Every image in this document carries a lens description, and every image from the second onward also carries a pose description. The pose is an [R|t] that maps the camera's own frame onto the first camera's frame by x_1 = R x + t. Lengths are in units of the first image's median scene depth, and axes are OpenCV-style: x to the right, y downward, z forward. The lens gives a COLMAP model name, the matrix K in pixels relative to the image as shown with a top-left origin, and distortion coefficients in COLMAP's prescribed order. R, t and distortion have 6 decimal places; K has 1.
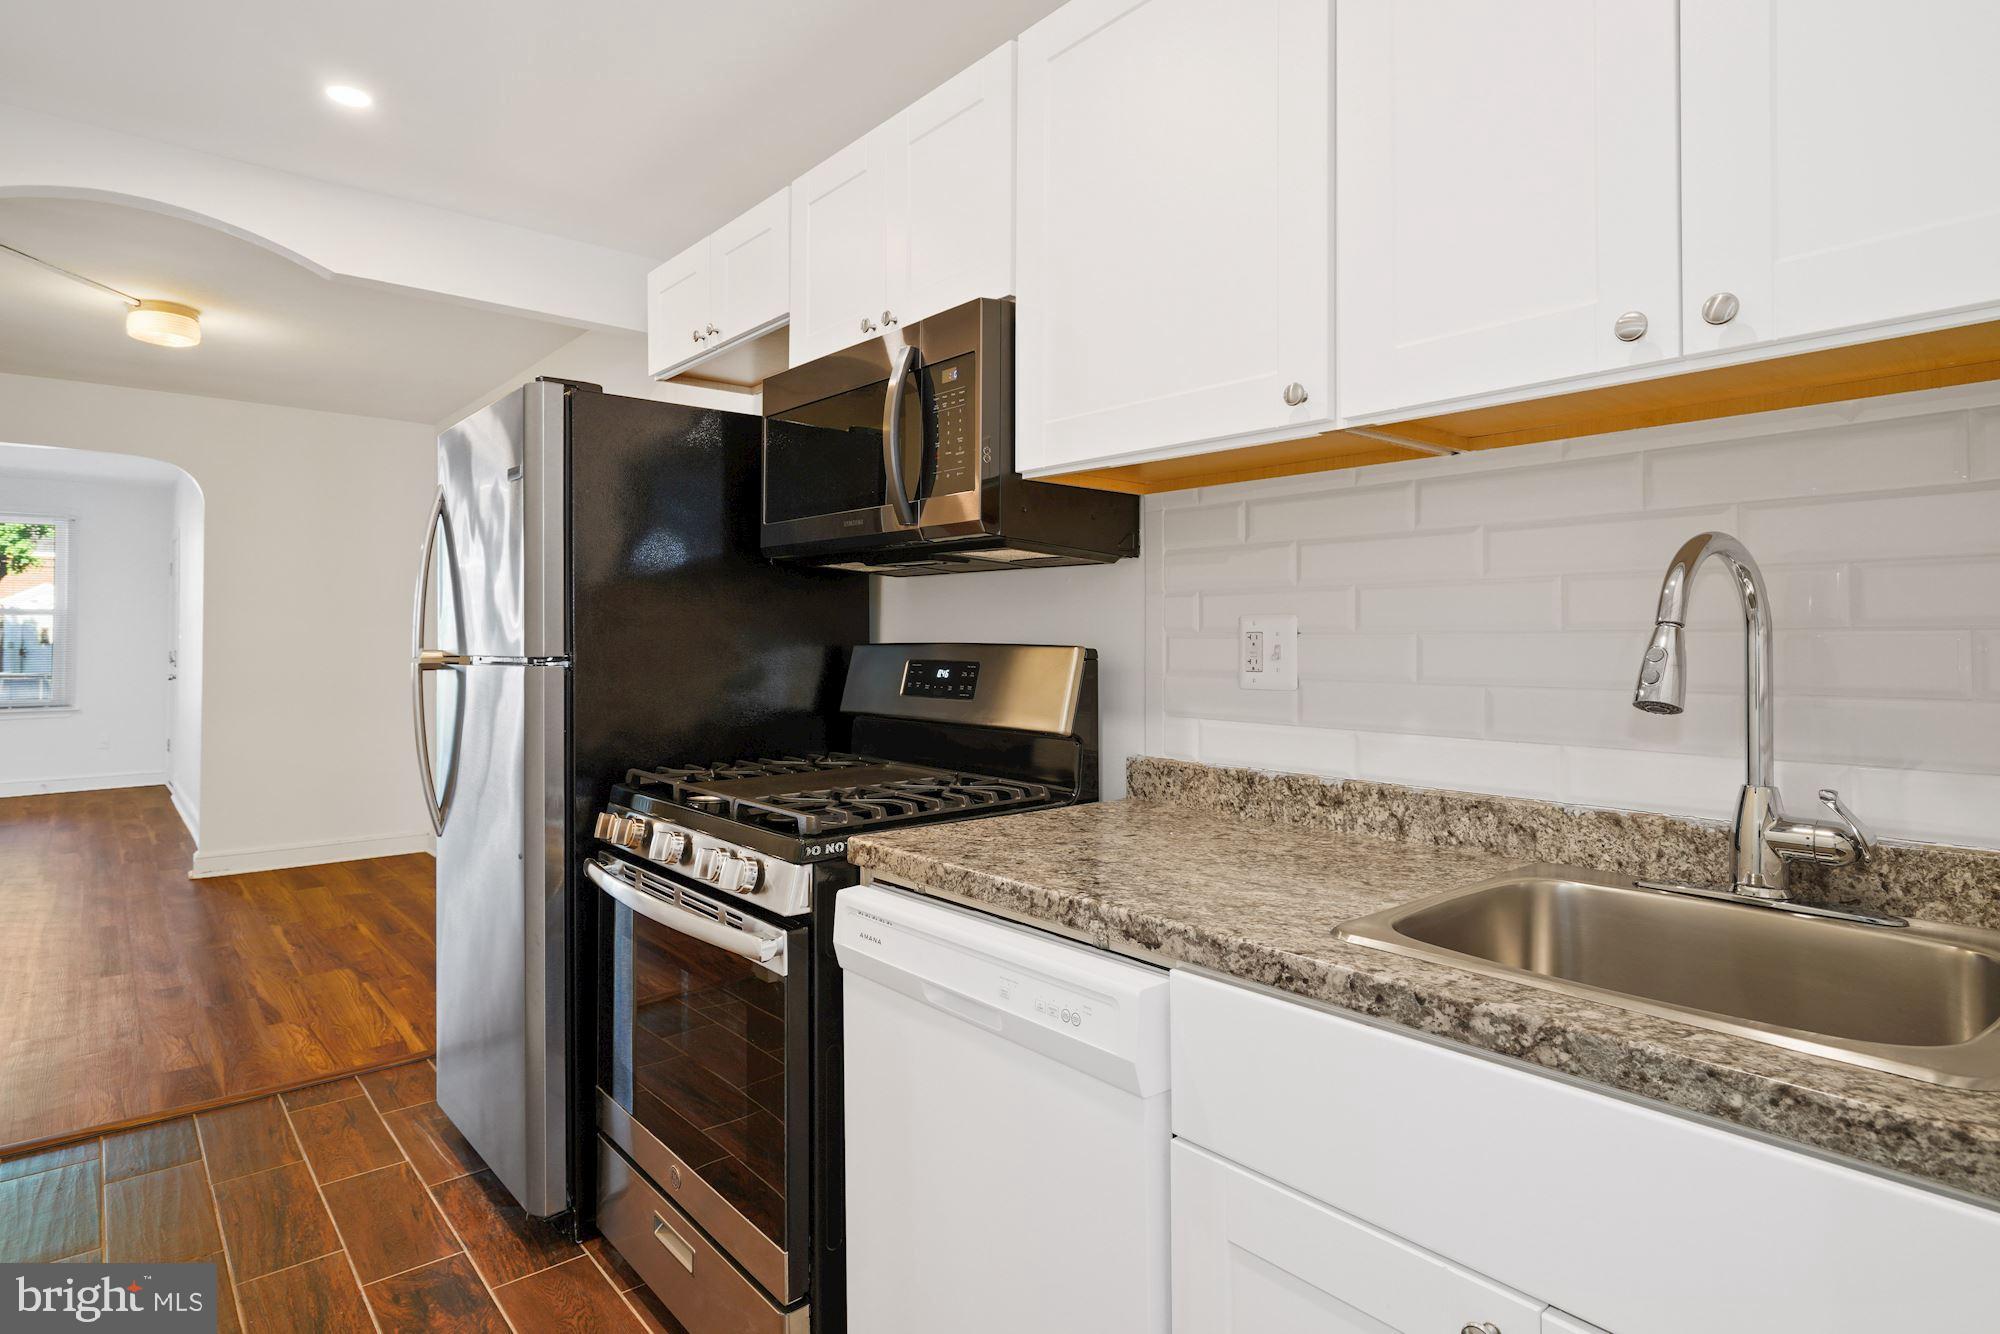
lens RADIAL K [[1077.2, 0, 1030.3], [0, 1077.2, 638.1], [0, 0, 1]] dist [-0.006257, -0.001874]
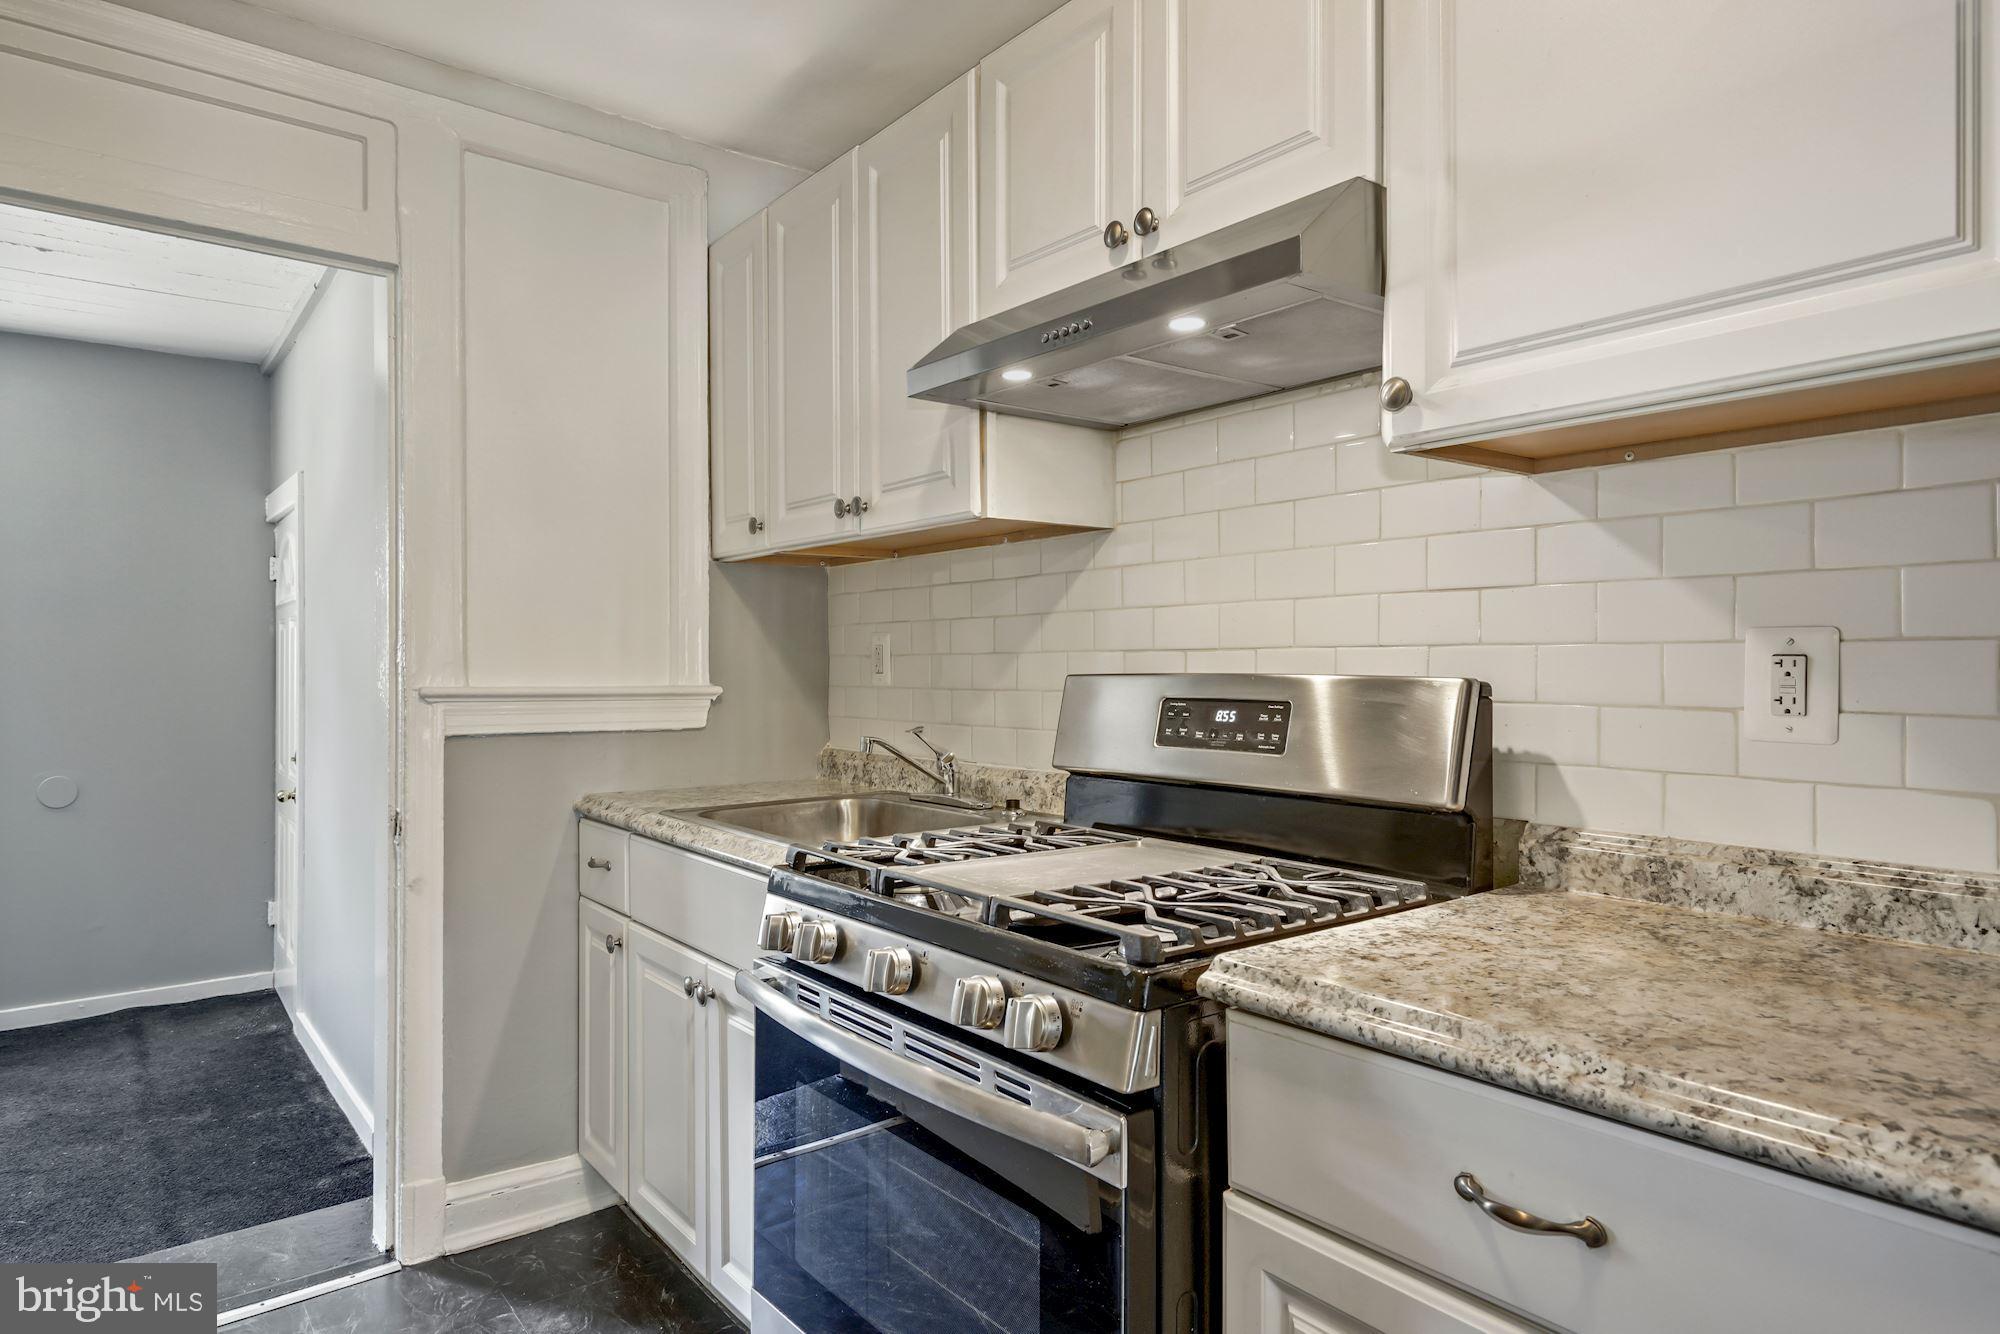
lens RADIAL K [[1142.9, 0, 1019.8], [0, 1142.9, 652.6], [0, 0, 1]] dist [0.004727, 0.000211]
pose [[0.999465, -0.006835, -0.031991, -0.203138], [0.006447, 0.999905, -0.012211, -0.001968], [0.032071, 0.011998, 0.999414, 0.227023]]
